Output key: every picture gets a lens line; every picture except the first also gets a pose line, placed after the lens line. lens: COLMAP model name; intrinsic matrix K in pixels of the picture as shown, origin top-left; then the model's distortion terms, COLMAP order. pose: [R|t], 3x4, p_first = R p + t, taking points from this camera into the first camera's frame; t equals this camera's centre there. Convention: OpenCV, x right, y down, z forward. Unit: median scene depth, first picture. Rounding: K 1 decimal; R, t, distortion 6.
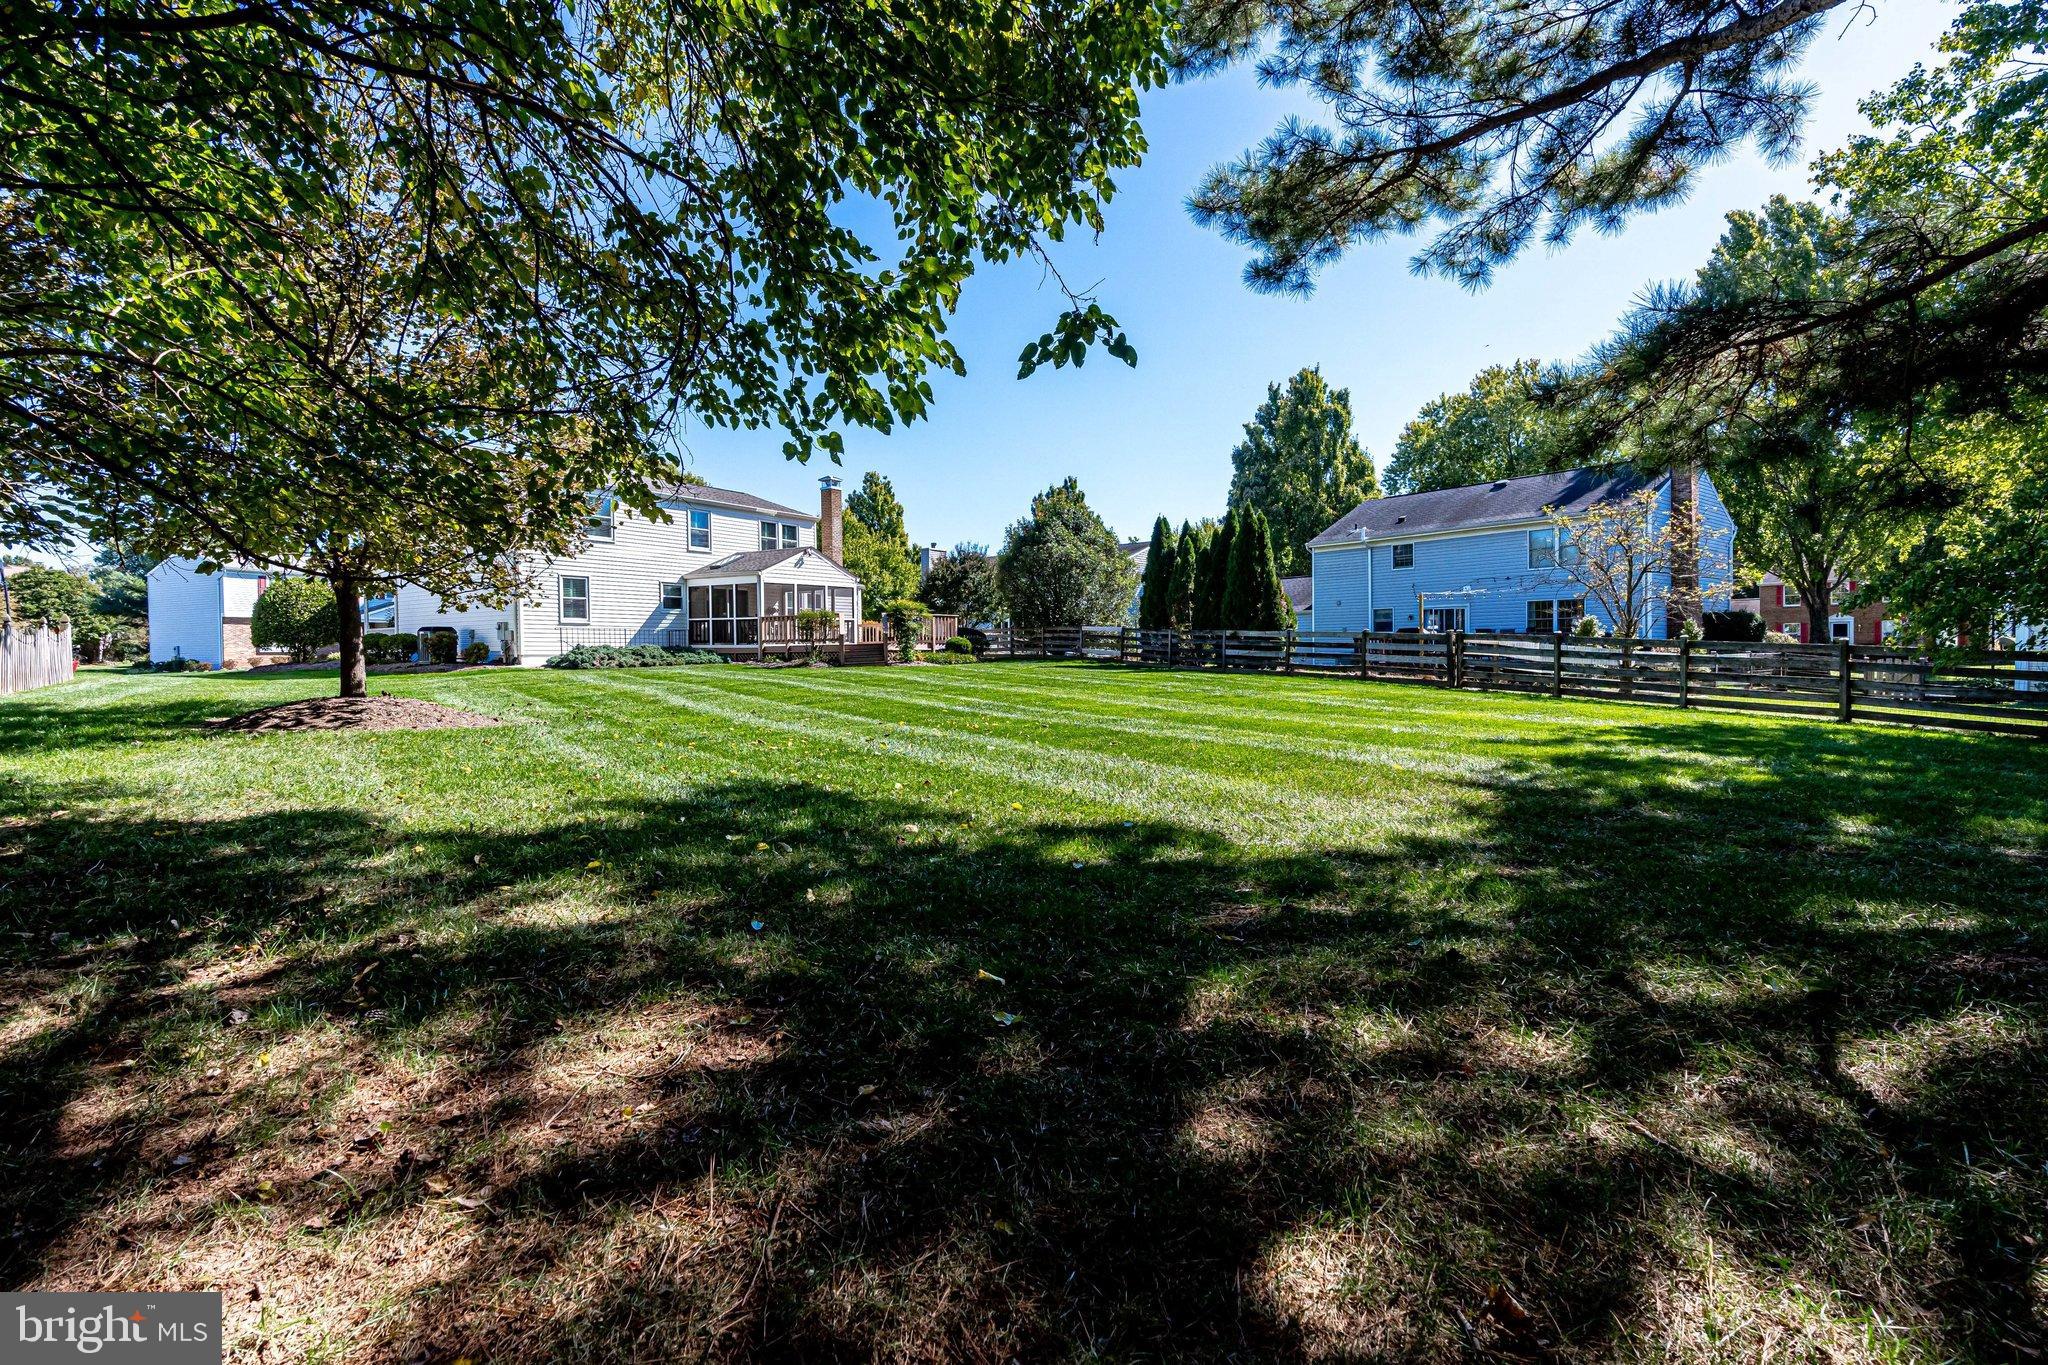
lens RADIAL K [[938.2, 0, 1022.6], [0, 938.2, 636.4], [0, 0, 1]] dist [-0.006886, -0.000606]
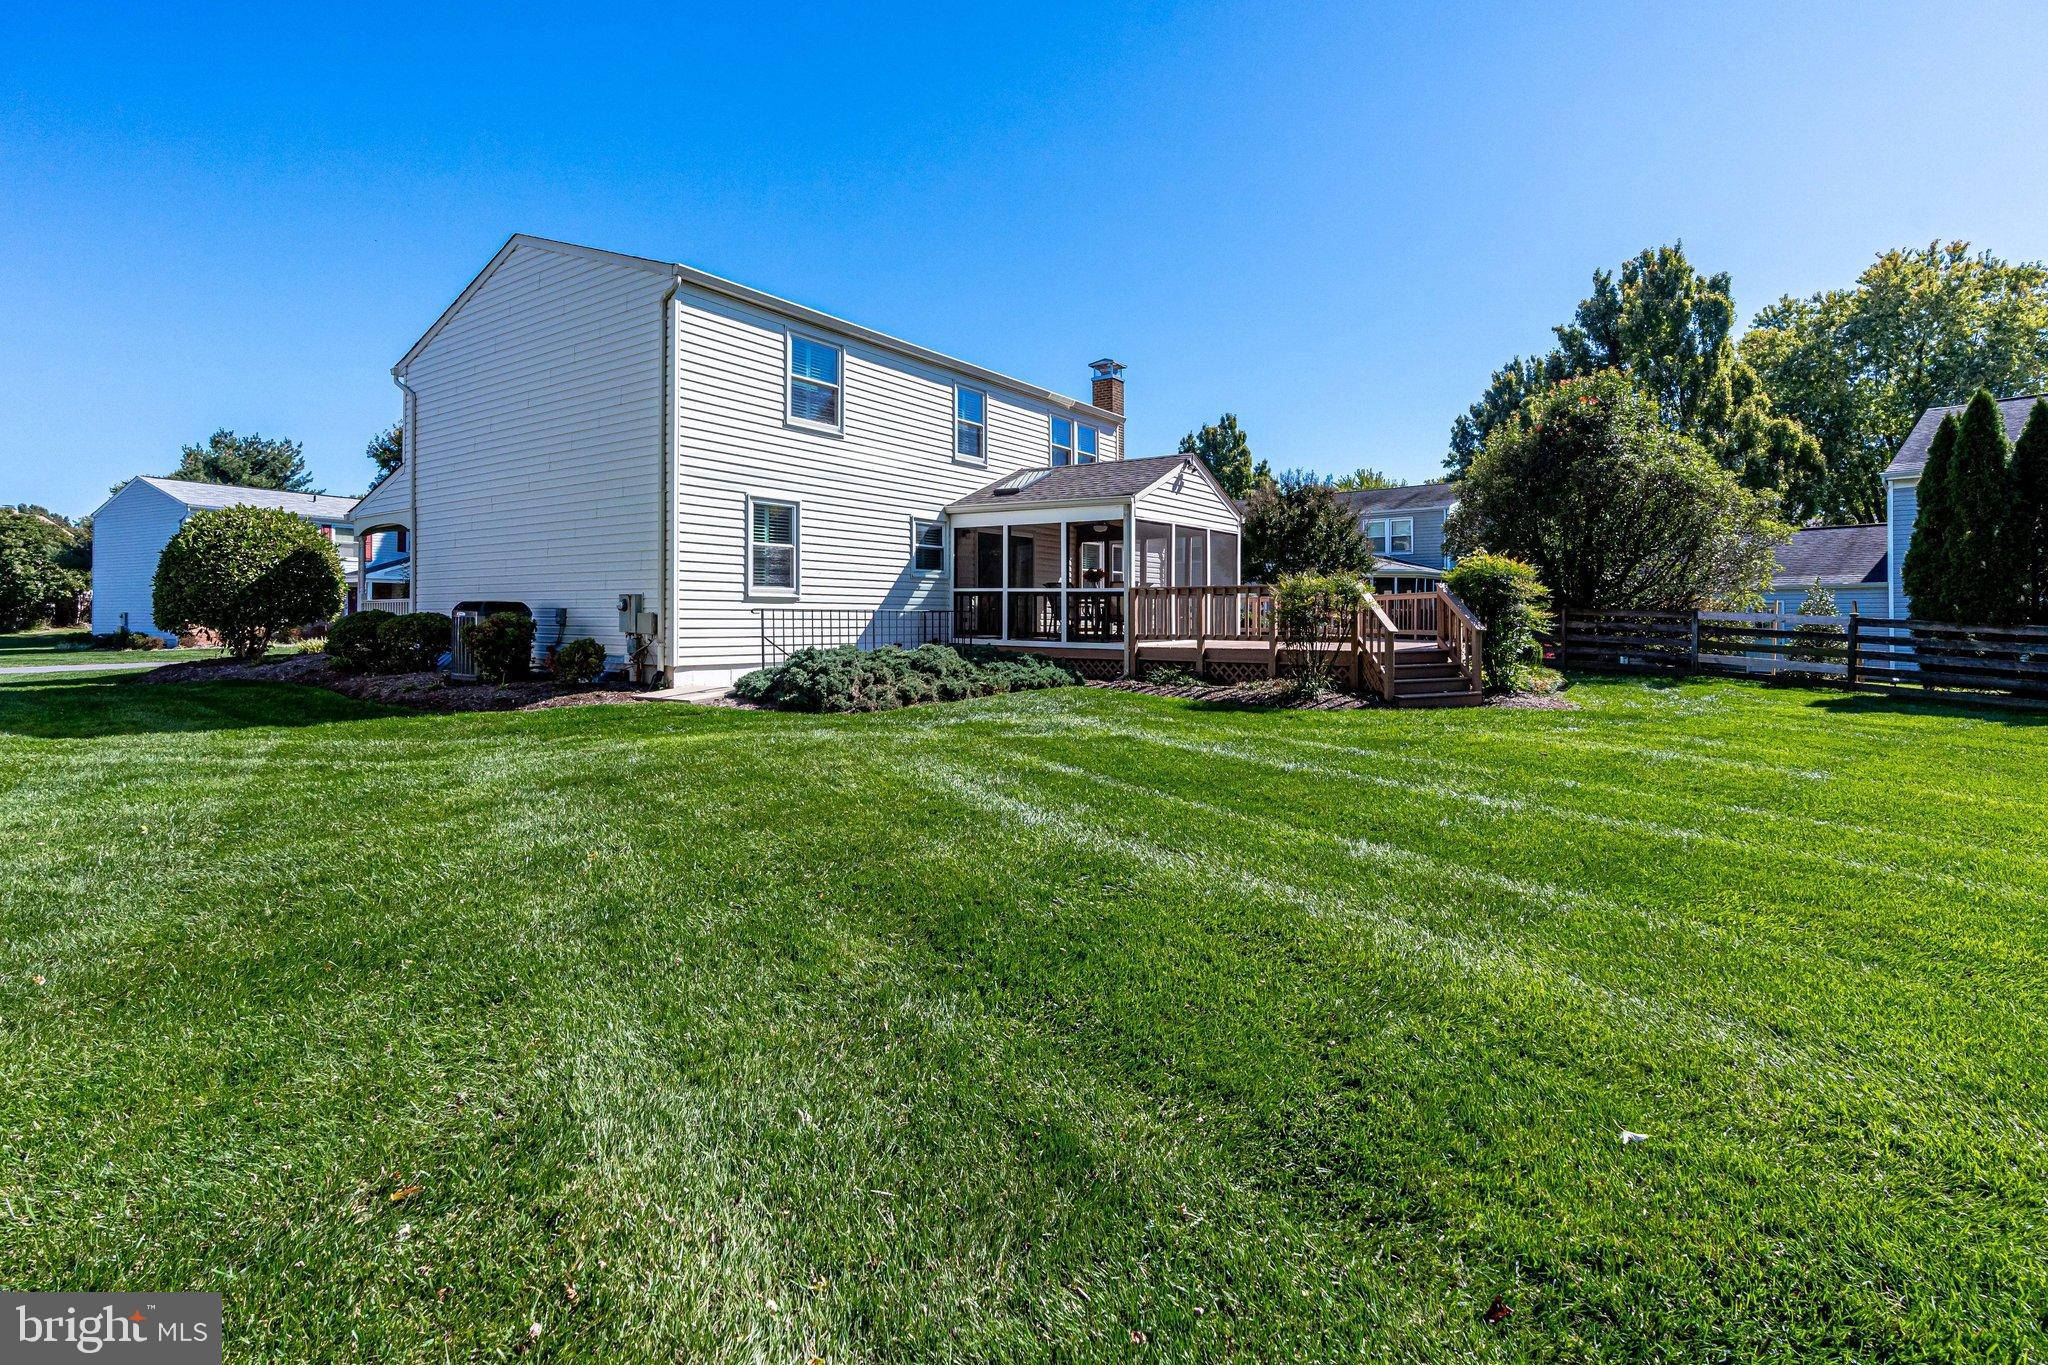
lens RADIAL K [[940.1, 0, 1009.7], [0, 940.1, 598.8], [0, 0, 1]] dist [-0.004545, -0.000336]
pose [[0.999290, 0.012325, -0.035599, -0.285011], [-0.012372, 0.999923, -0.001103, -0.012019], [0.035583, 0.001542, 0.999366, 0.438566]]
